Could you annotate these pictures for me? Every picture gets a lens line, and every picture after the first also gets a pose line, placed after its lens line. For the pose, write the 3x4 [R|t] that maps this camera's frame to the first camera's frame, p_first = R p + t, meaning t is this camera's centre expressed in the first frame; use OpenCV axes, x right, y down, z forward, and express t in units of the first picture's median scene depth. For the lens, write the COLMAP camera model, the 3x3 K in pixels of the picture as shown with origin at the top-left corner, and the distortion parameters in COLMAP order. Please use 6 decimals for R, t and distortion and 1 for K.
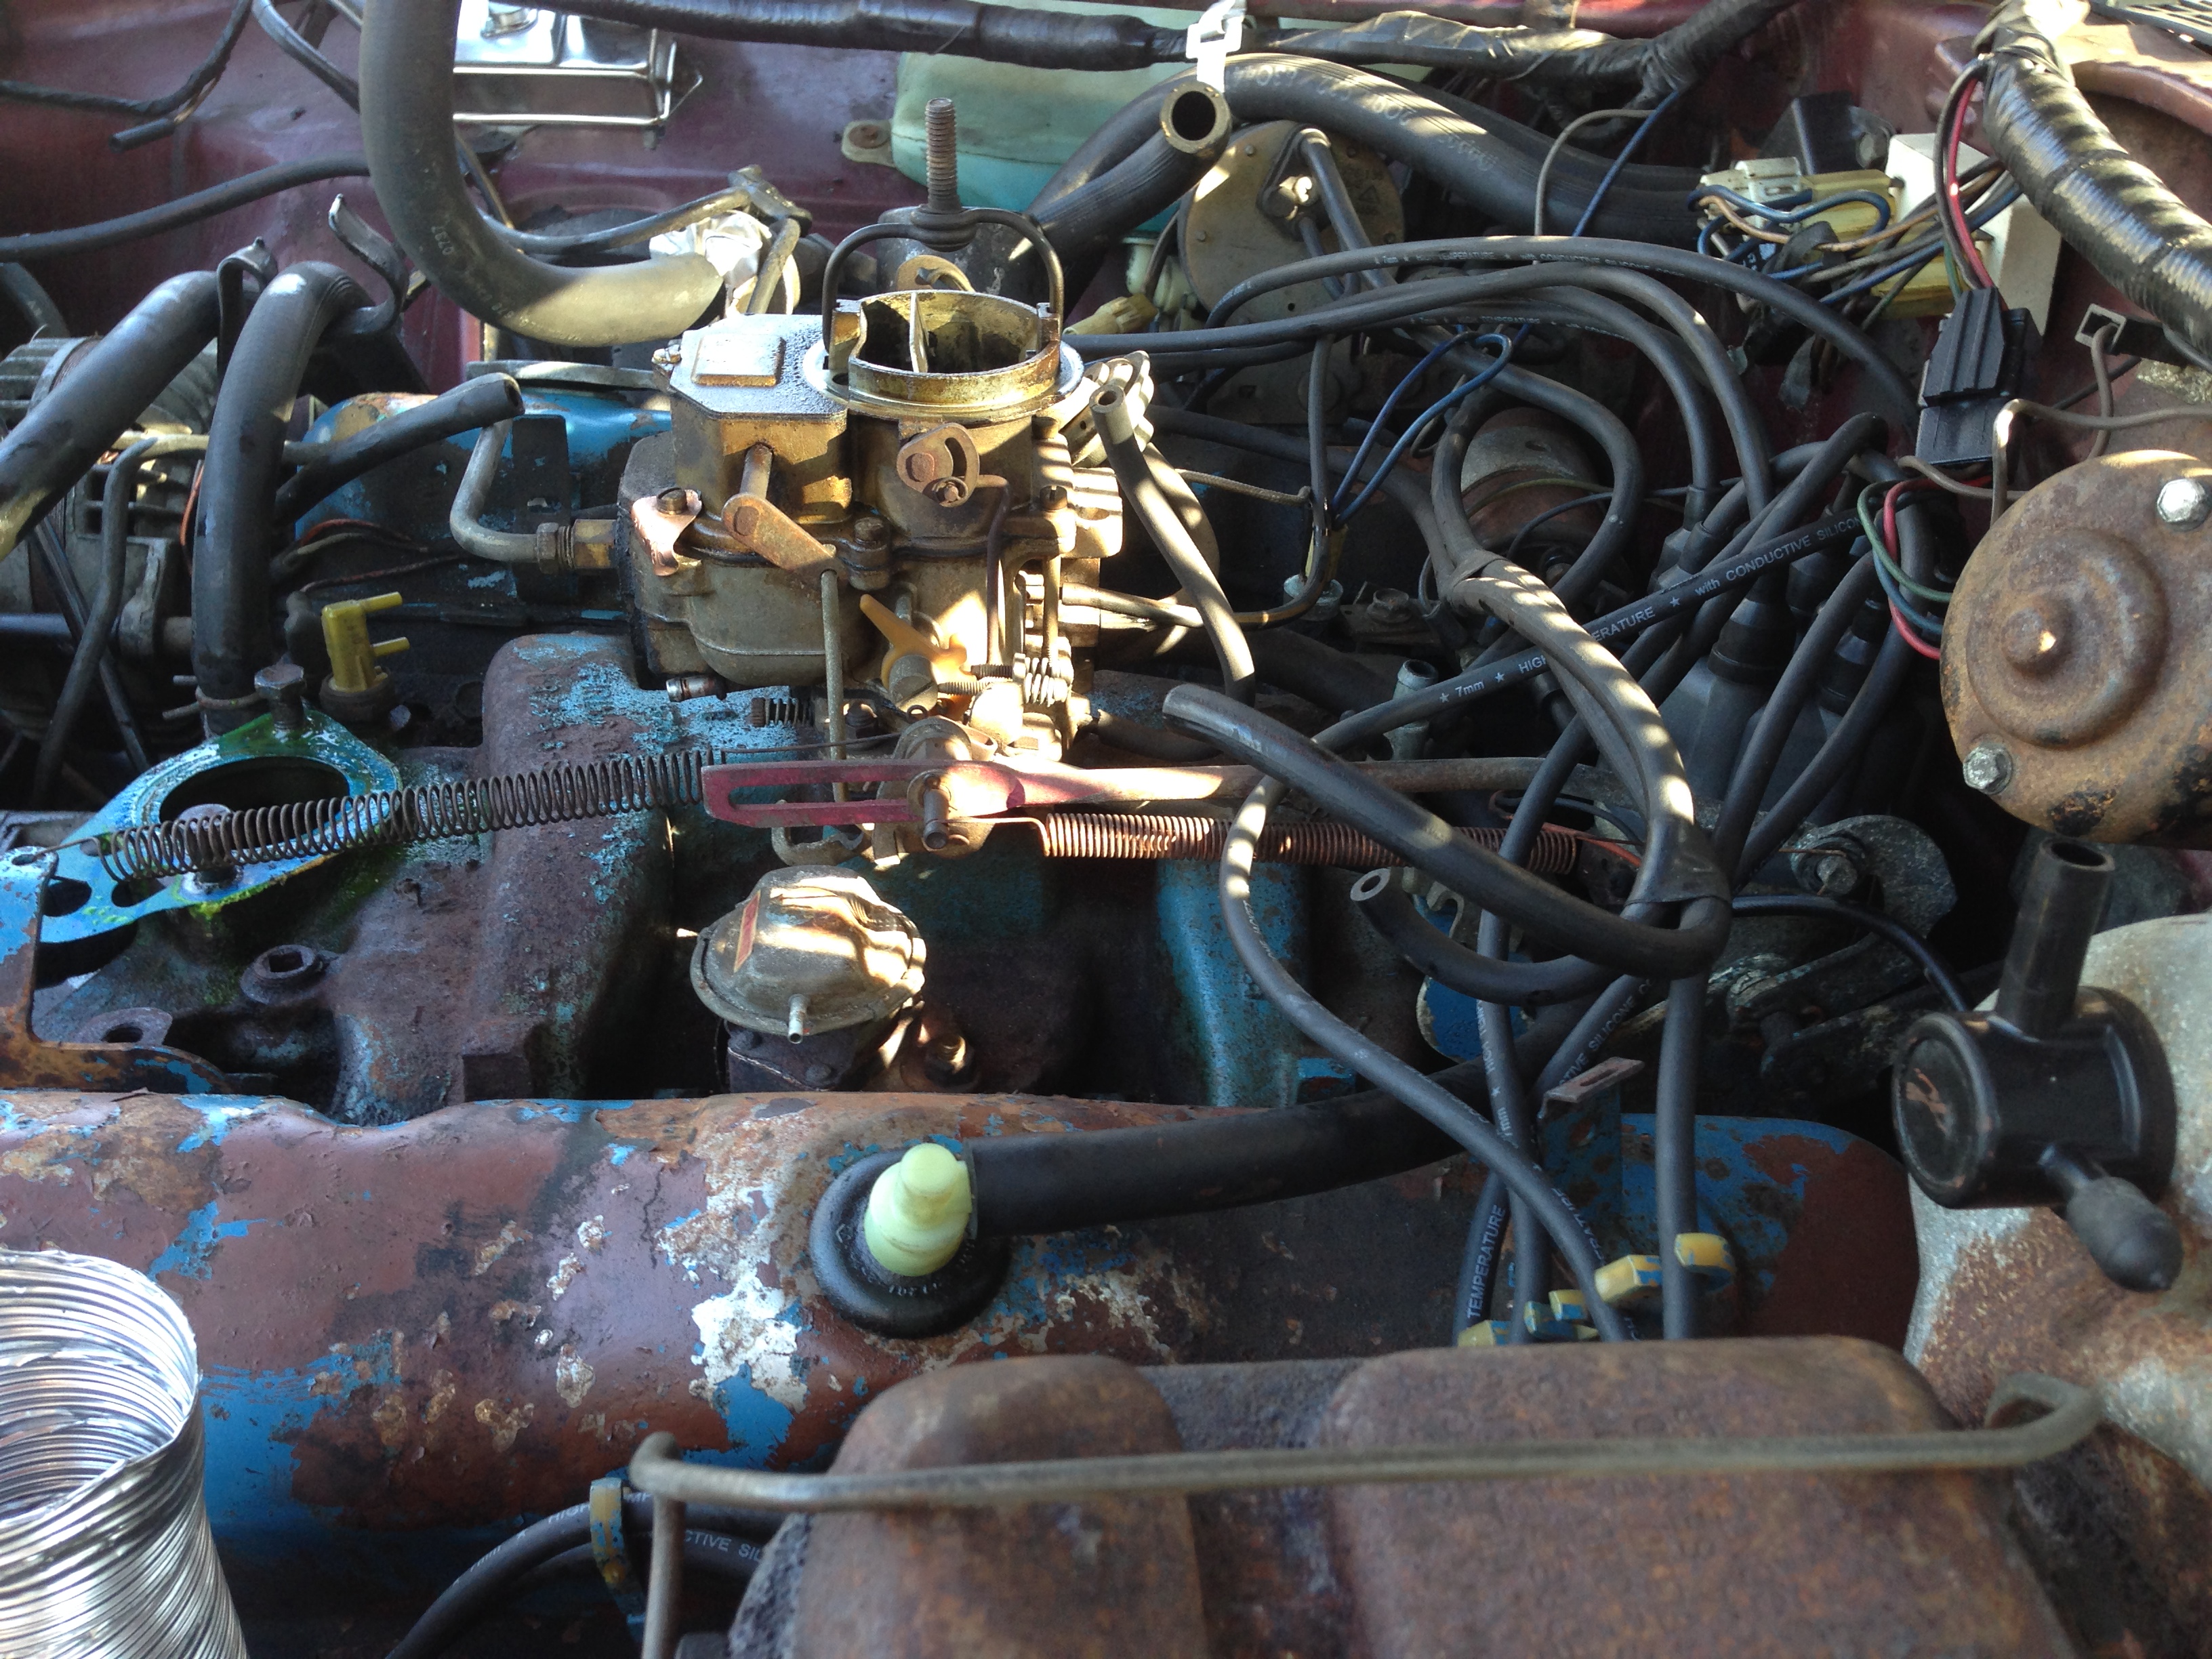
lens RADIAL K [[2019.8, 0, 1106.0], [0, 2019.8, 829.5], [0, 0, 1]] dist [0.120091, -0.191178]
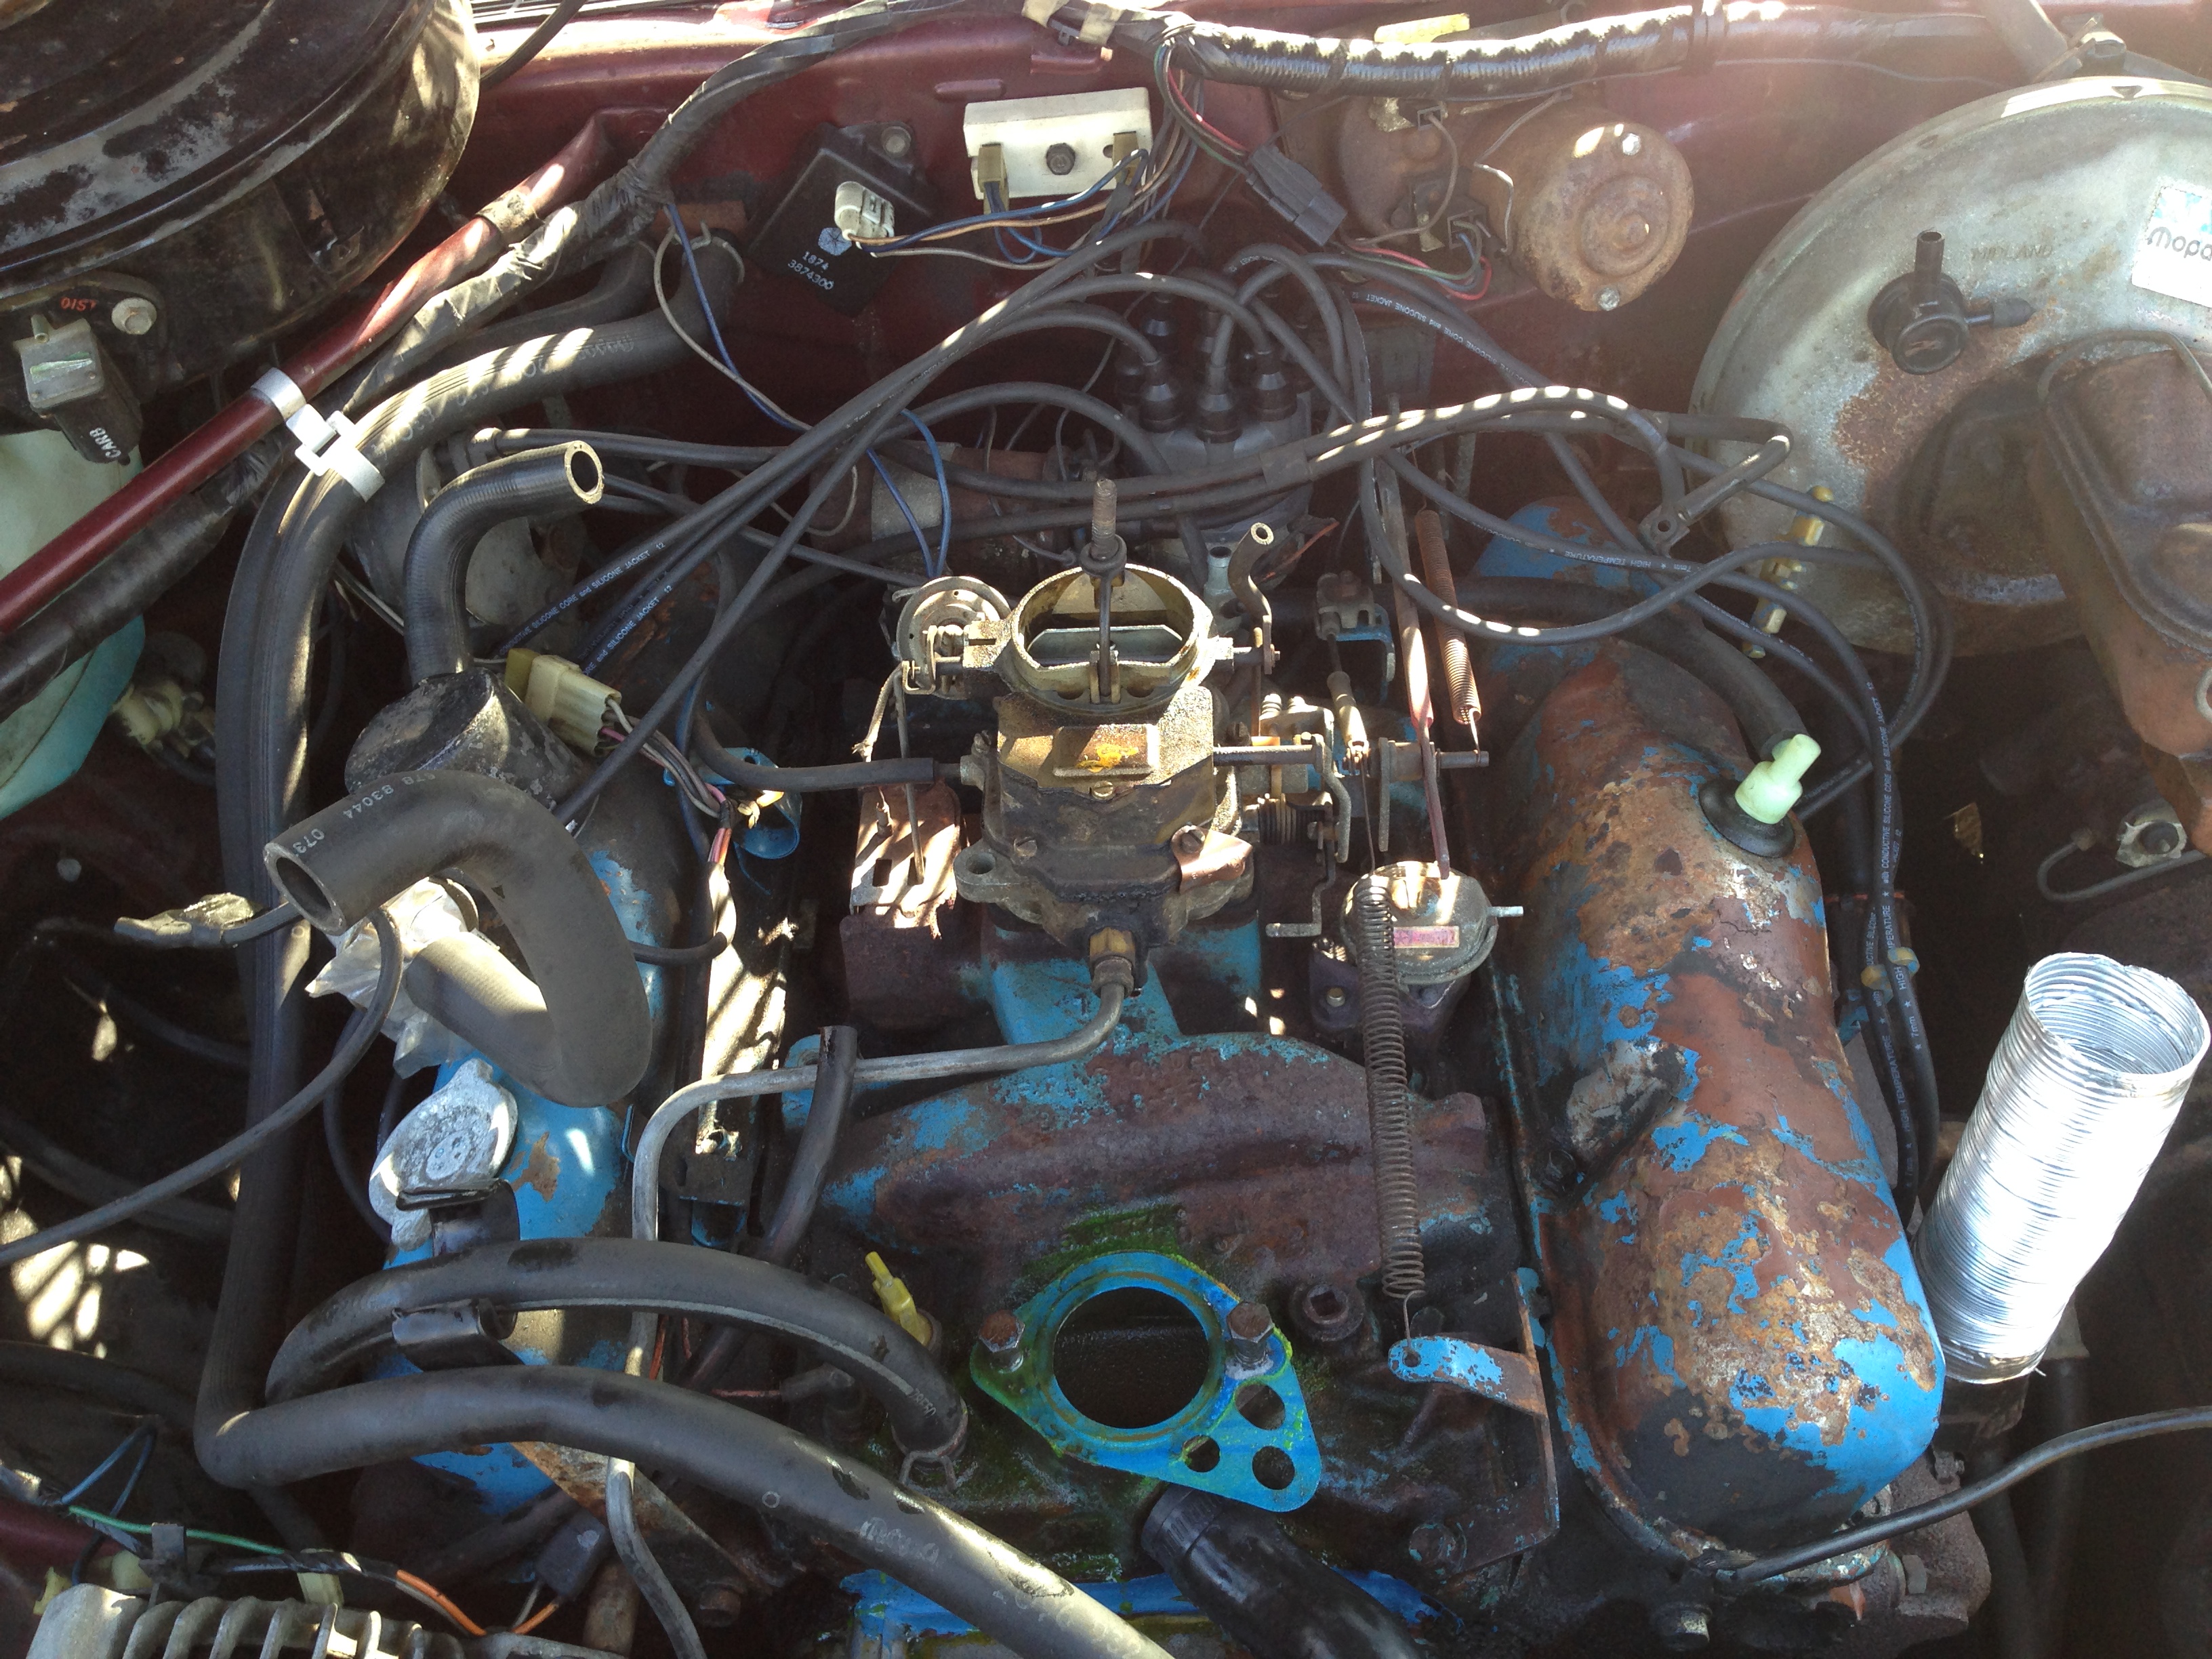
lens RADIAL K [[2025.0, 0, 1106.0], [0, 2025.0, 829.5], [0, 0, 1]] dist [0.156381, -0.337627]
pose [[0.083557, -0.767535, 0.635538, -1.214341], [0.602950, 0.546716, 0.580993, -1.118806], [-0.793391, 0.334651, 0.508467, 0.451822]]
